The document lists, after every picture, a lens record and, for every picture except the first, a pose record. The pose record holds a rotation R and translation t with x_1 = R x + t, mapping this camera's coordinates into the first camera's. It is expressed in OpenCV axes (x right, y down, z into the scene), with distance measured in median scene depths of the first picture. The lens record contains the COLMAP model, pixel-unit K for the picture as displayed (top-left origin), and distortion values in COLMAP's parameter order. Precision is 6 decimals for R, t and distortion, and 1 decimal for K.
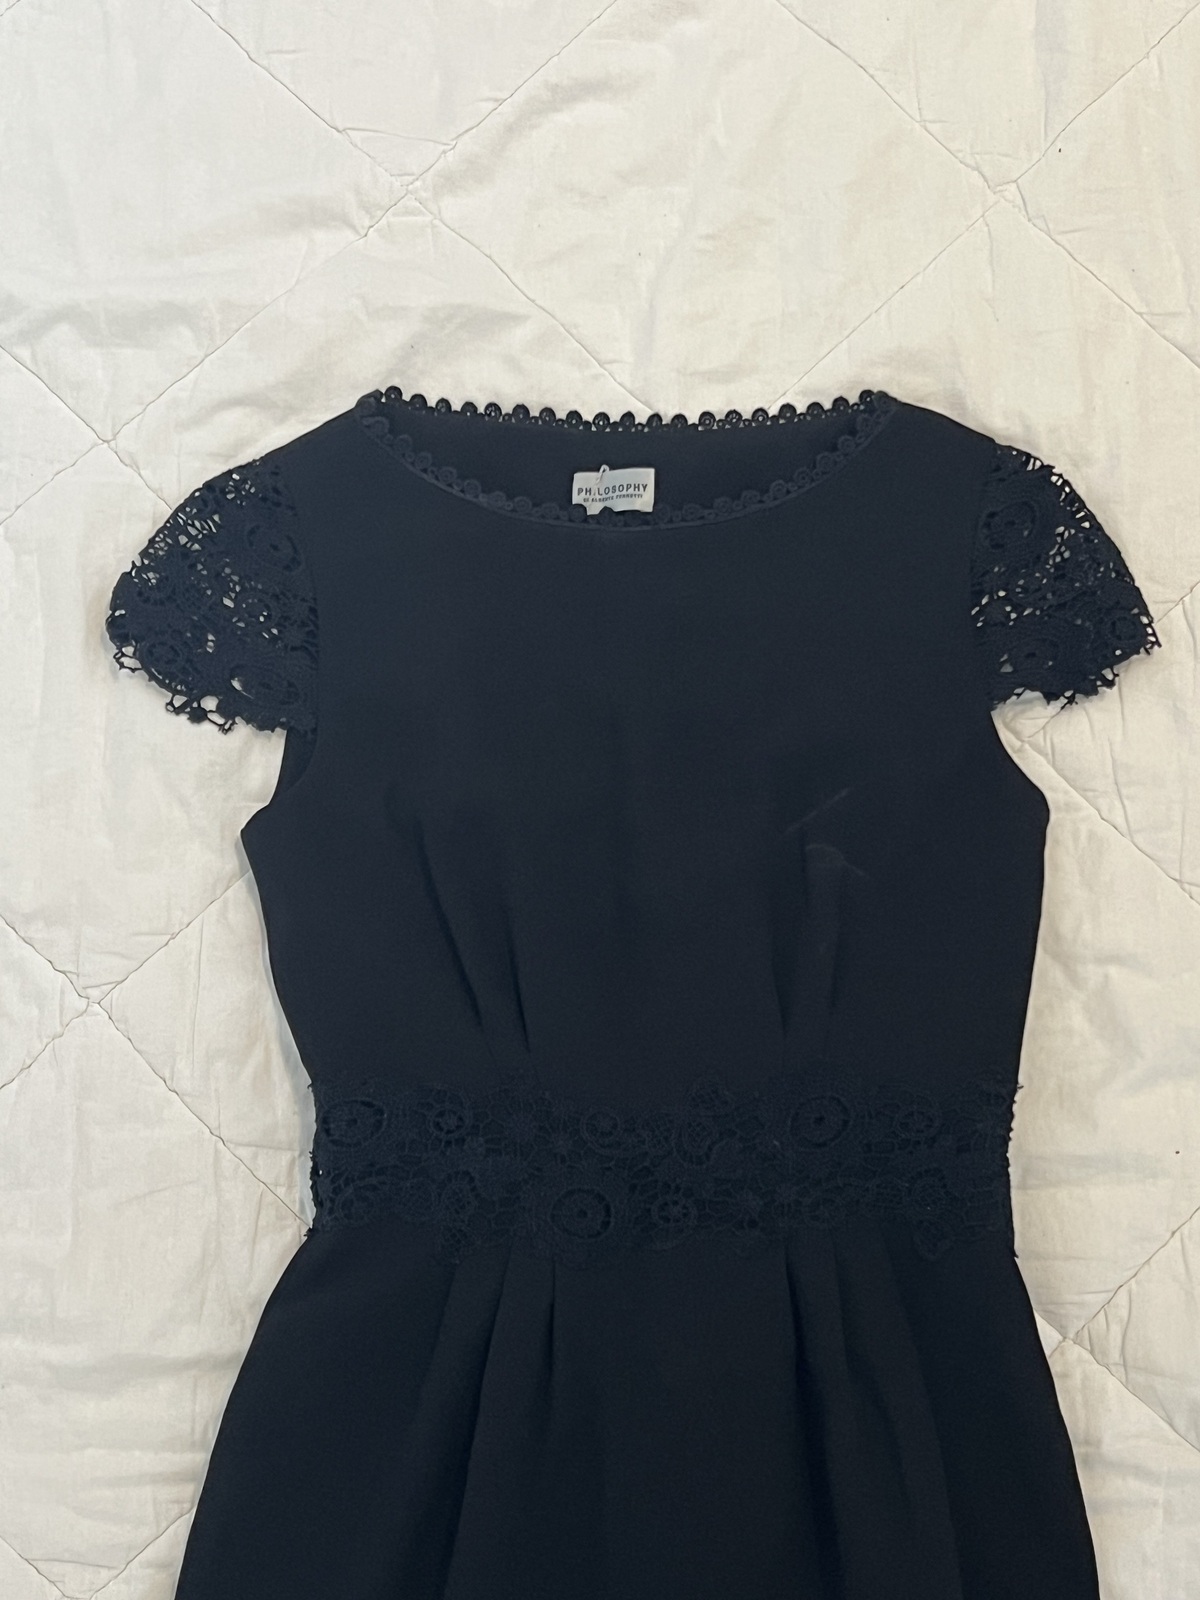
lens RADIAL K [[2413.1, 0, 613.4], [0, 2413.1, 792.0], [0, 0, 1]] dist [0.105154, 0.000000]
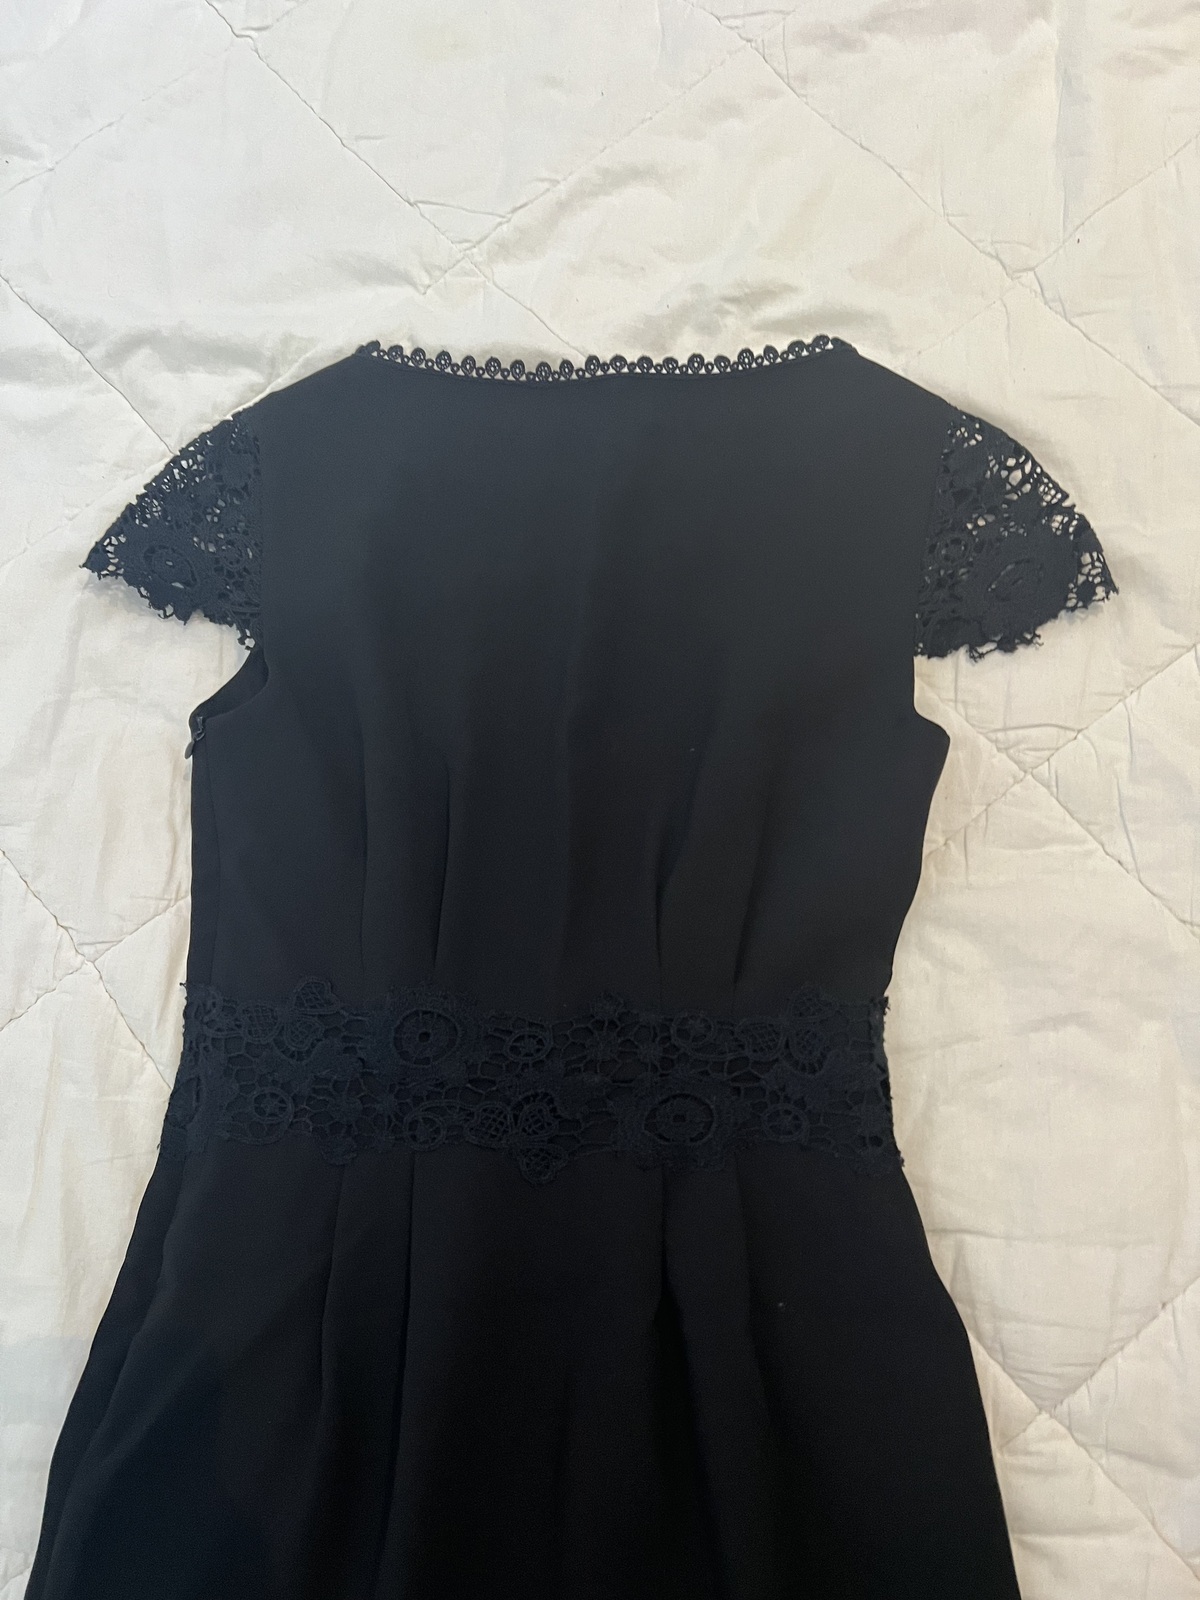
lens RADIAL K [[1262.4, 0, 595.0], [0, 1262.4, 795.1], [0, 0, 1]] dist [0.010318, 0.010744]
pose [[0.984887, 0.057940, -0.163221, 0.089832], [-0.077353, 0.990325, -0.115208, 0.064752], [0.154967, 0.126093, 0.979840, 0.512745]]
